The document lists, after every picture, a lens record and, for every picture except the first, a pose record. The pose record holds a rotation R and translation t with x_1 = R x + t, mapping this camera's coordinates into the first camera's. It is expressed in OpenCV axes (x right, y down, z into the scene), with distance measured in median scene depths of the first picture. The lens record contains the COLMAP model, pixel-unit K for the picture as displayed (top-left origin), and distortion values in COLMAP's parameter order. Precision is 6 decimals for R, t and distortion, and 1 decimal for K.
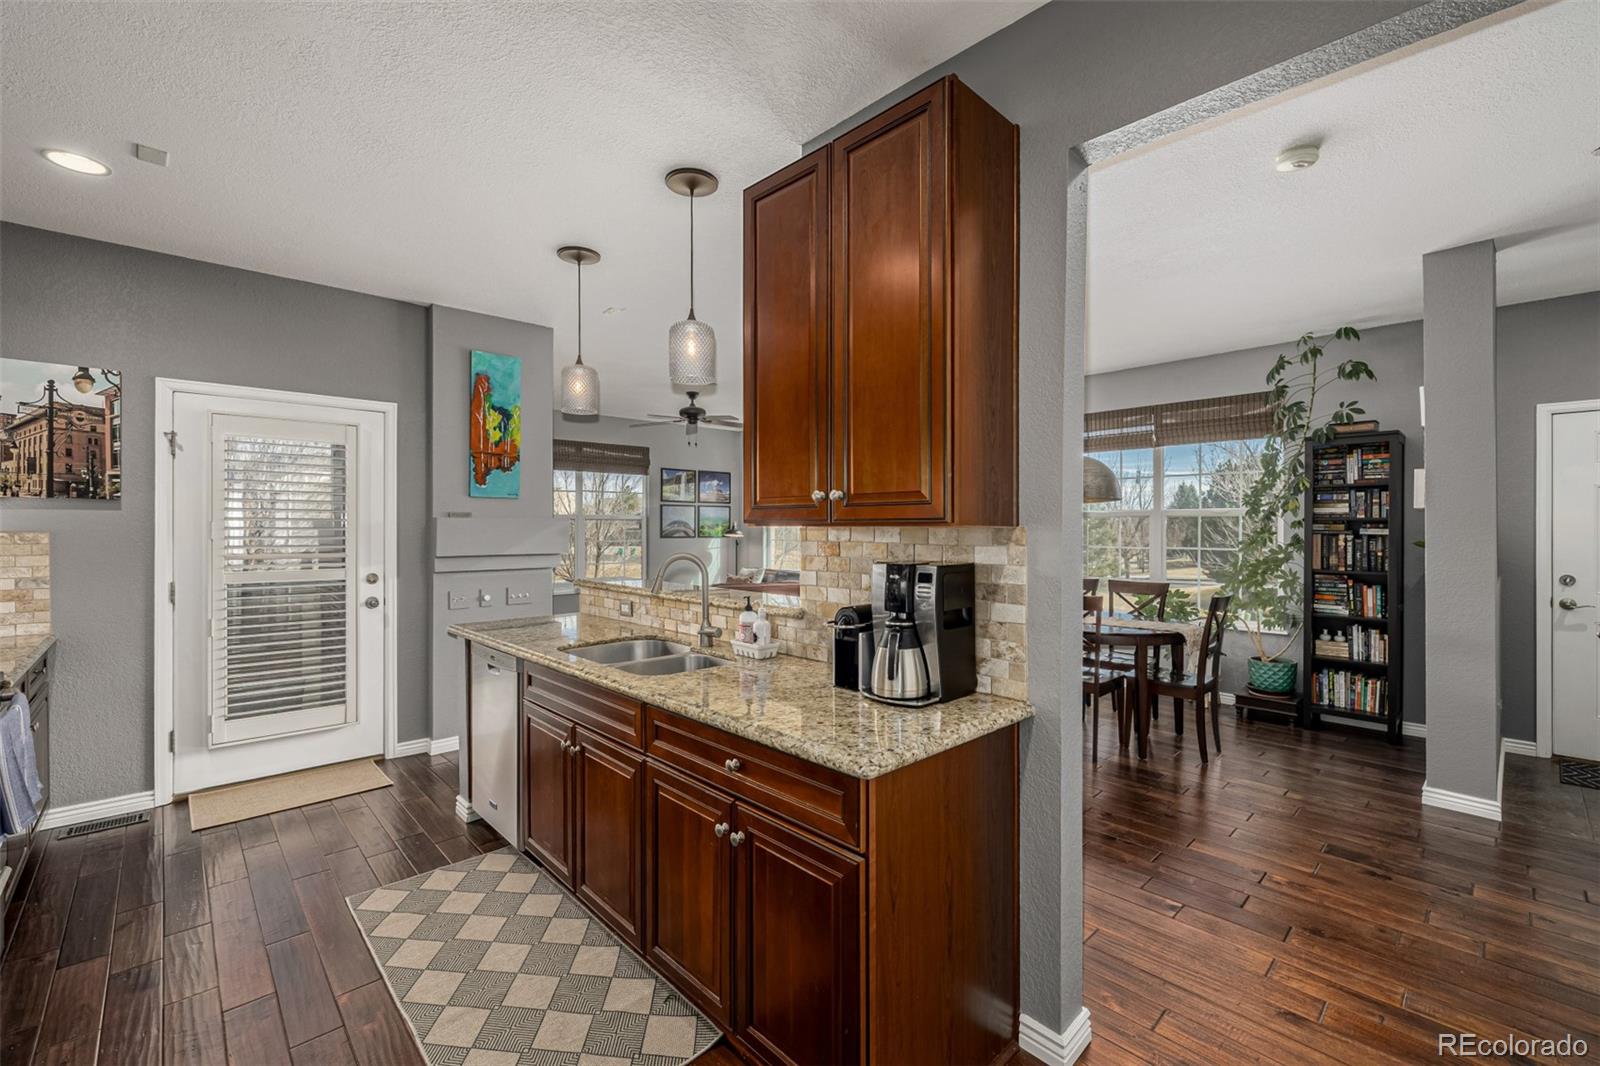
lens RADIAL K [[671.9, 0, 799.1], [0, 671.9, 525.8], [0, 0, 1]] dist [-0.000261, 0.000387]
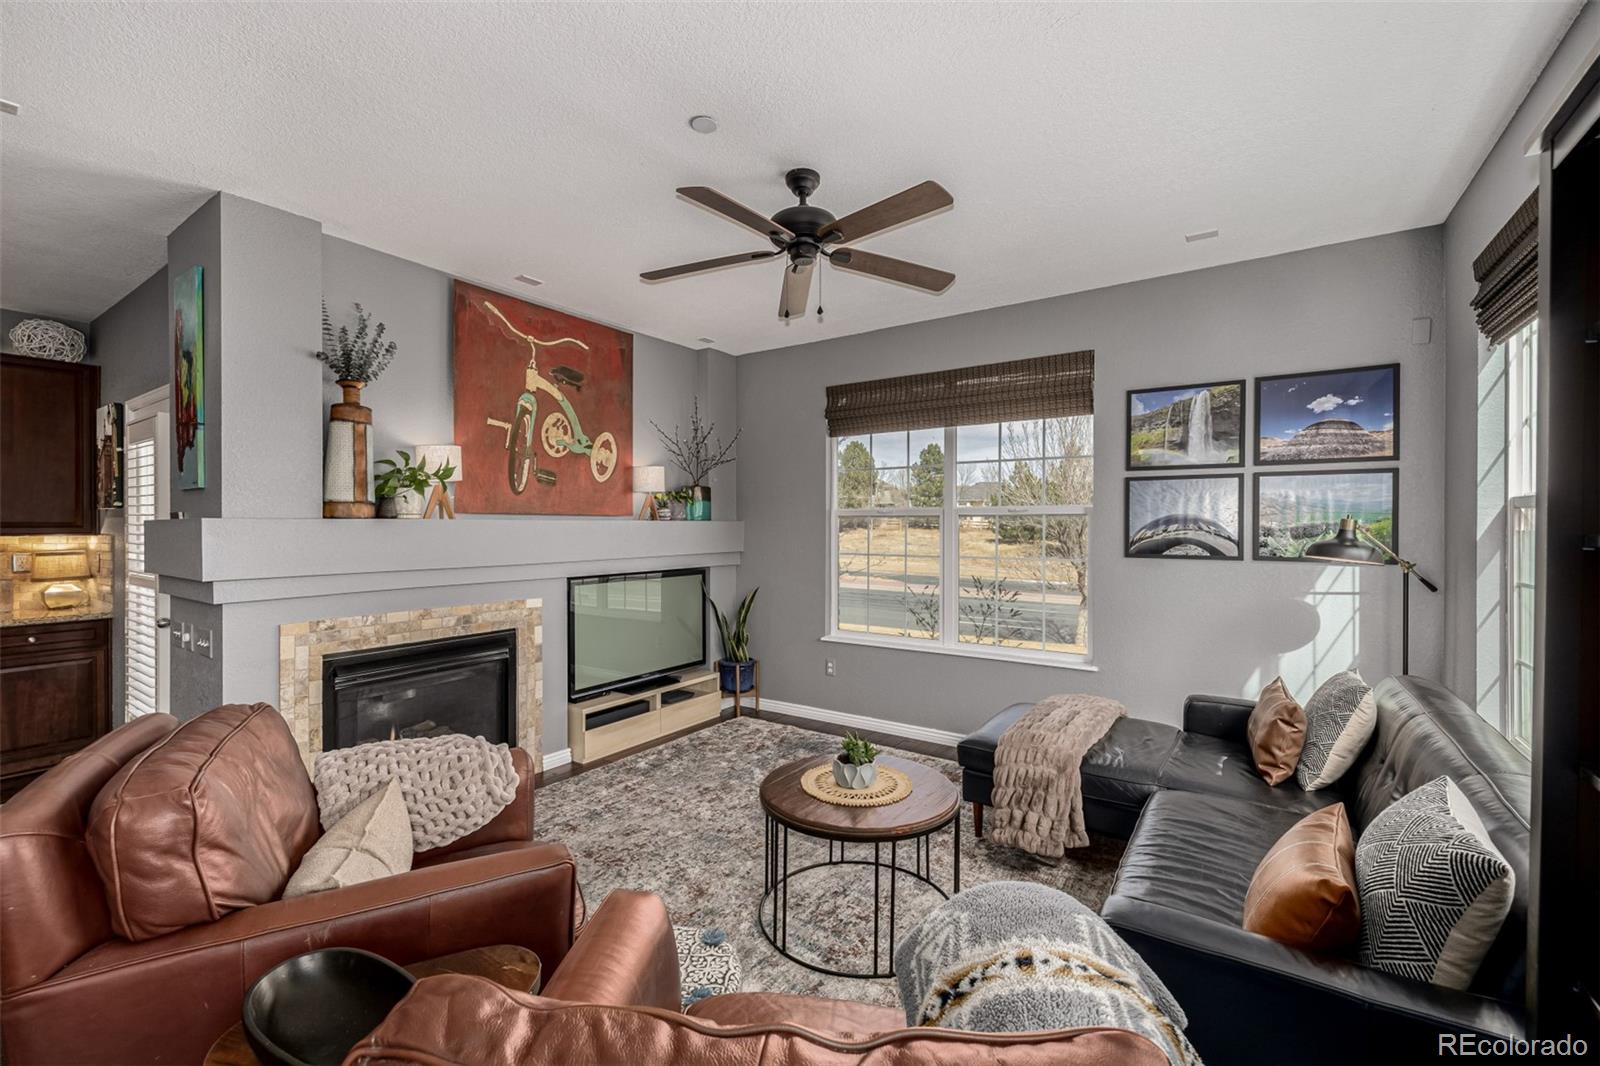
lens RADIAL K [[668.6, 0, 801.9], [0, 668.6, 527.7], [0, 0, 1]] dist [0.000750, -0.000145]
pose [[0.217872, 0.004330, -0.975968, 0.352643], [0.001657, 0.999987, 0.004806, -0.006435], [0.975976, -0.002664, 0.217862, 1.564428]]
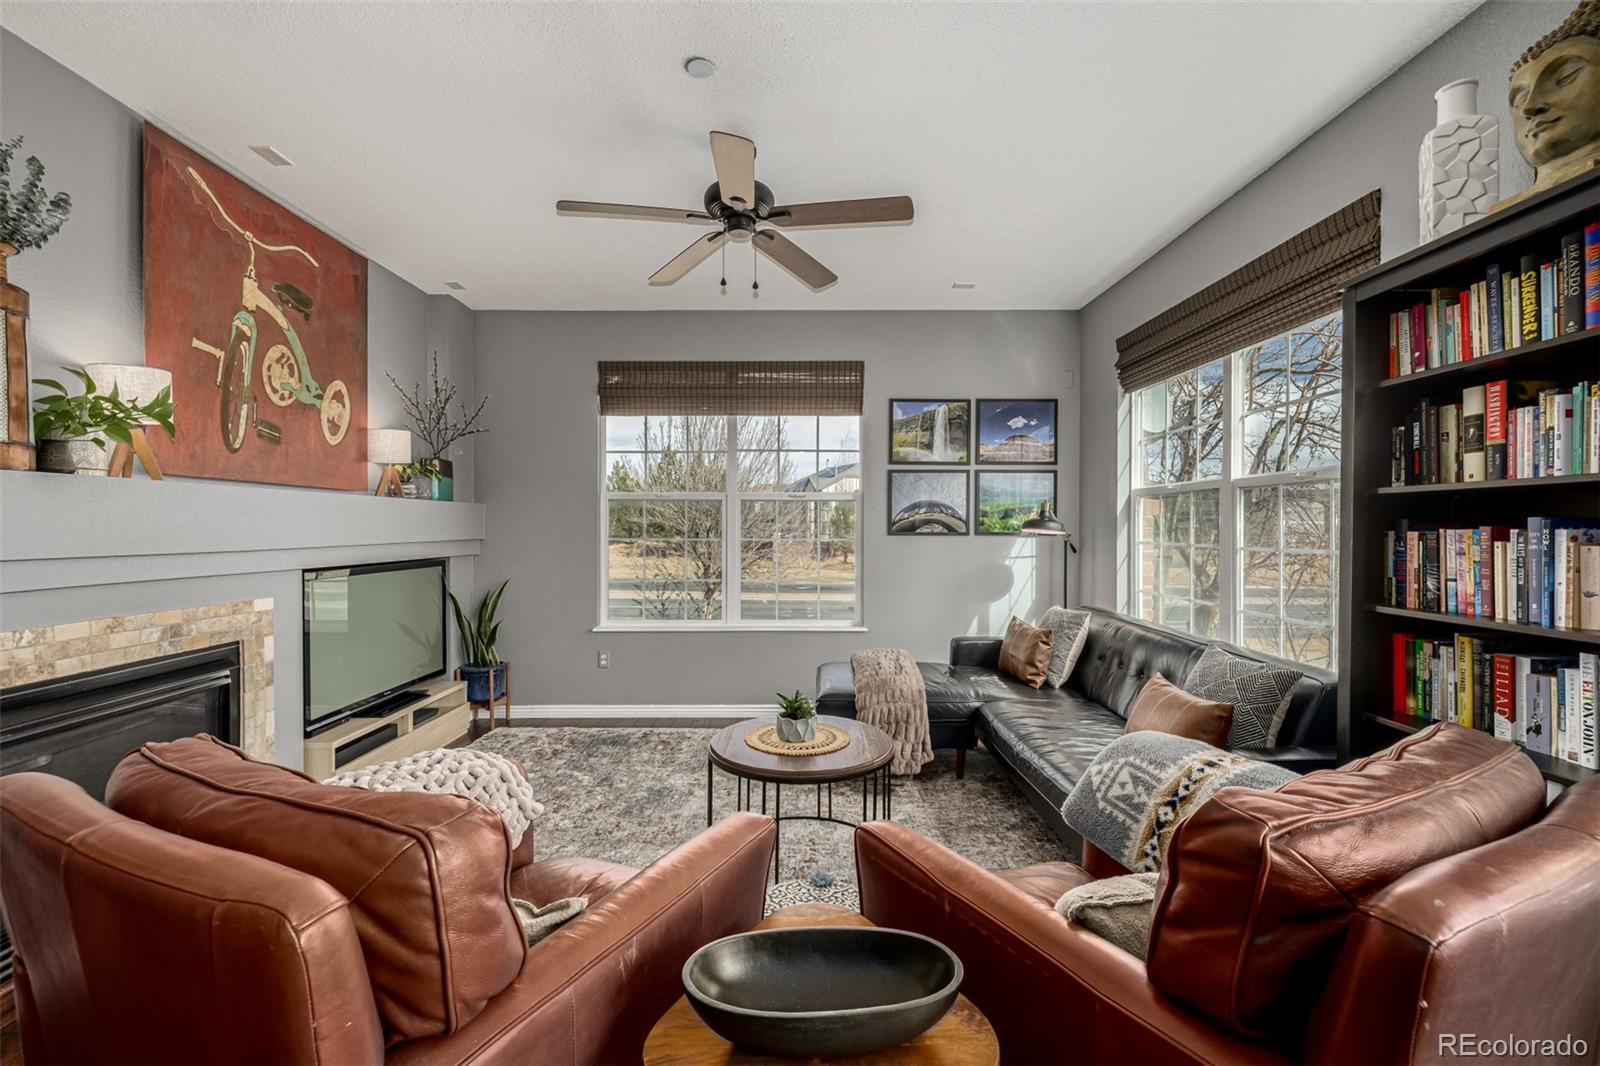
lens RADIAL K [[674.6, 0, 803.4], [0, 674.6, 530.5], [0, 0, 1]] dist [-0.000527, -0.000053]
pose [[0.731733, 0.004870, -0.681573, 0.217764], [0.000085, 0.999974, 0.007236, 0.023773], [0.681591, -0.005353, 0.731714, 1.271568]]
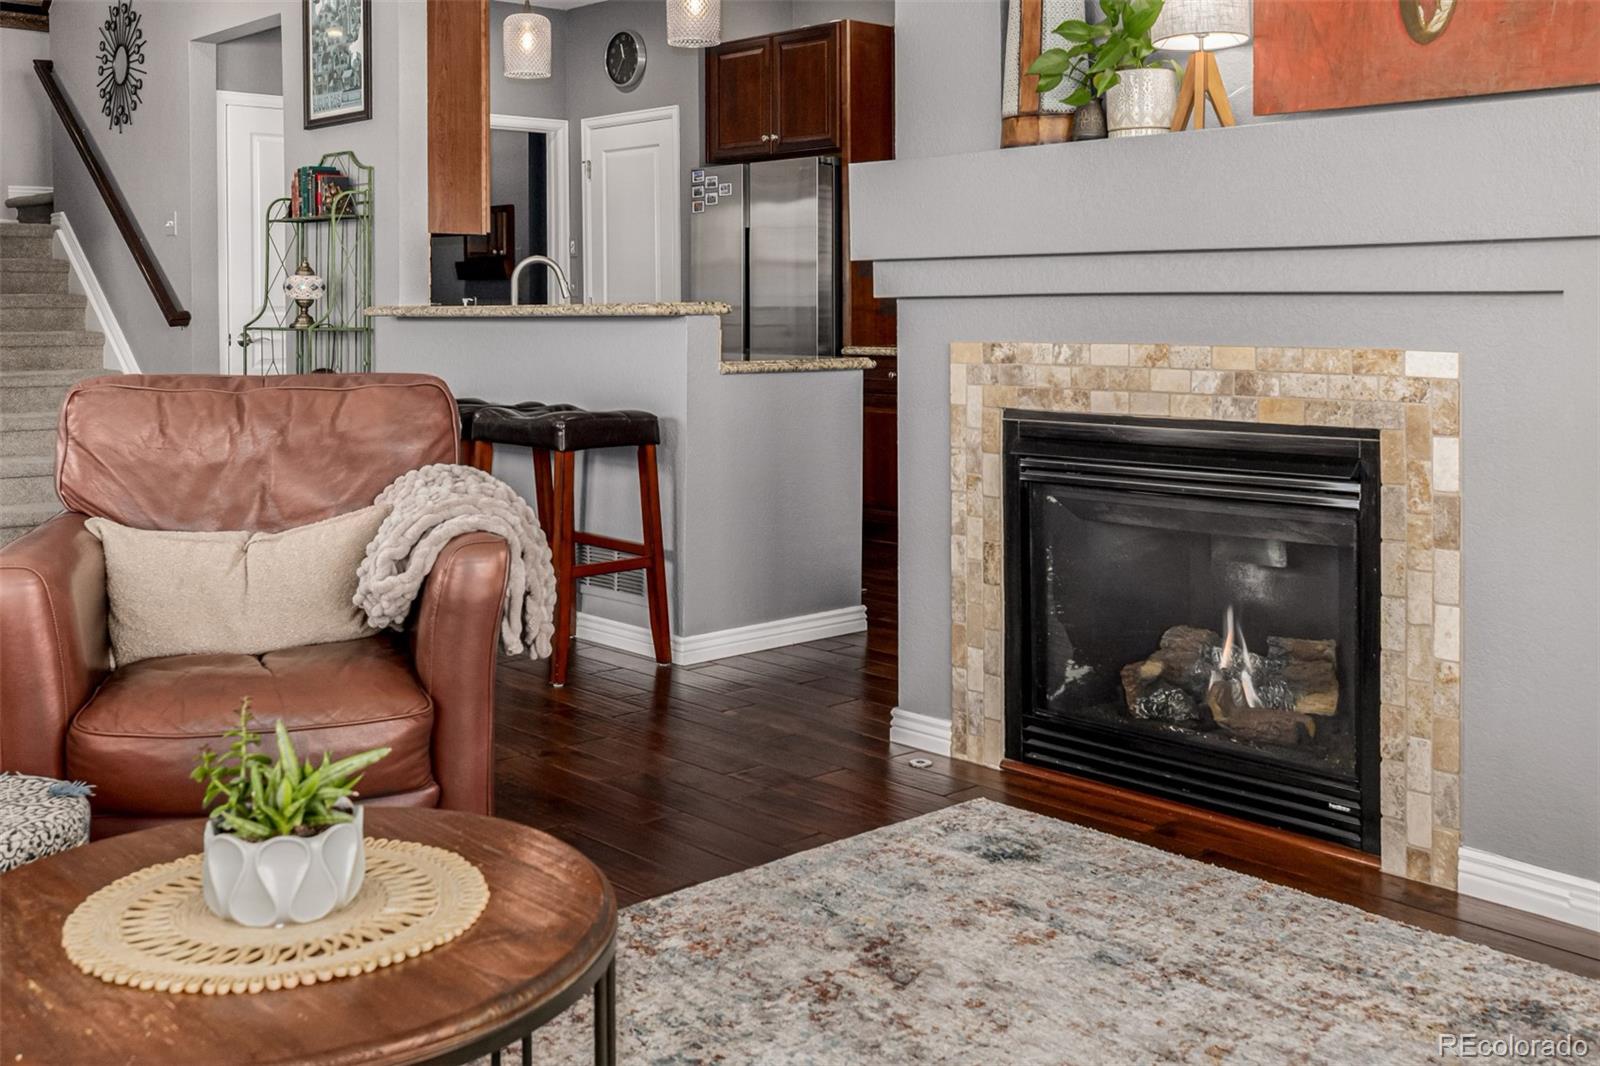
lens RADIAL K [[1619.4, 0, 794.5], [0, 1619.4, 303.6], [0, 0, 1]] dist [0.002017, 0.001659]
pose [[-0.999952, 0.004513, 0.008730, -0.365758], [0.004492, 0.999987, -0.002407, 0.076408], [-0.008741, -0.002368, -0.999959, 2.160653]]
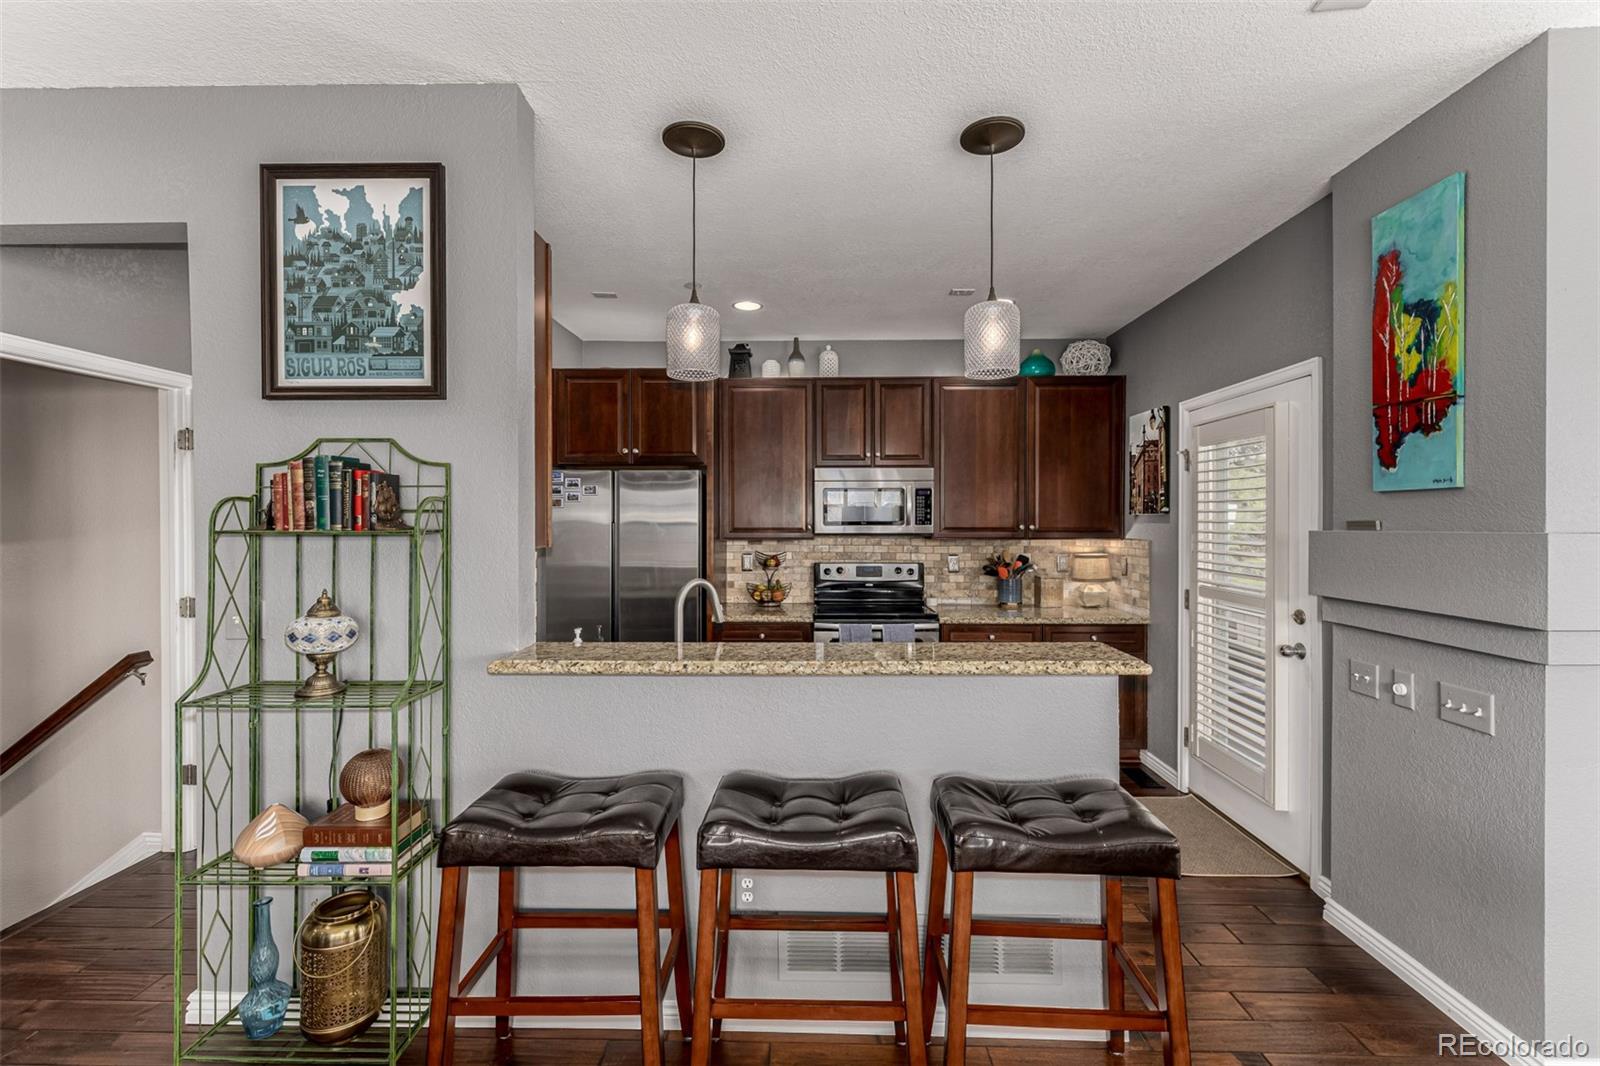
lens RADIAL K [[676.1, 0, 801.5], [0, 676.1, 521.9], [0, 0, 1]] dist [0.000139, 0.000194]
pose [[-0.702761, -0.000055, -0.711426, 0.228693], [0.000681, 0.999999, -0.000750, -0.020182], [0.711425, -0.001012, -0.702761, 1.110971]]
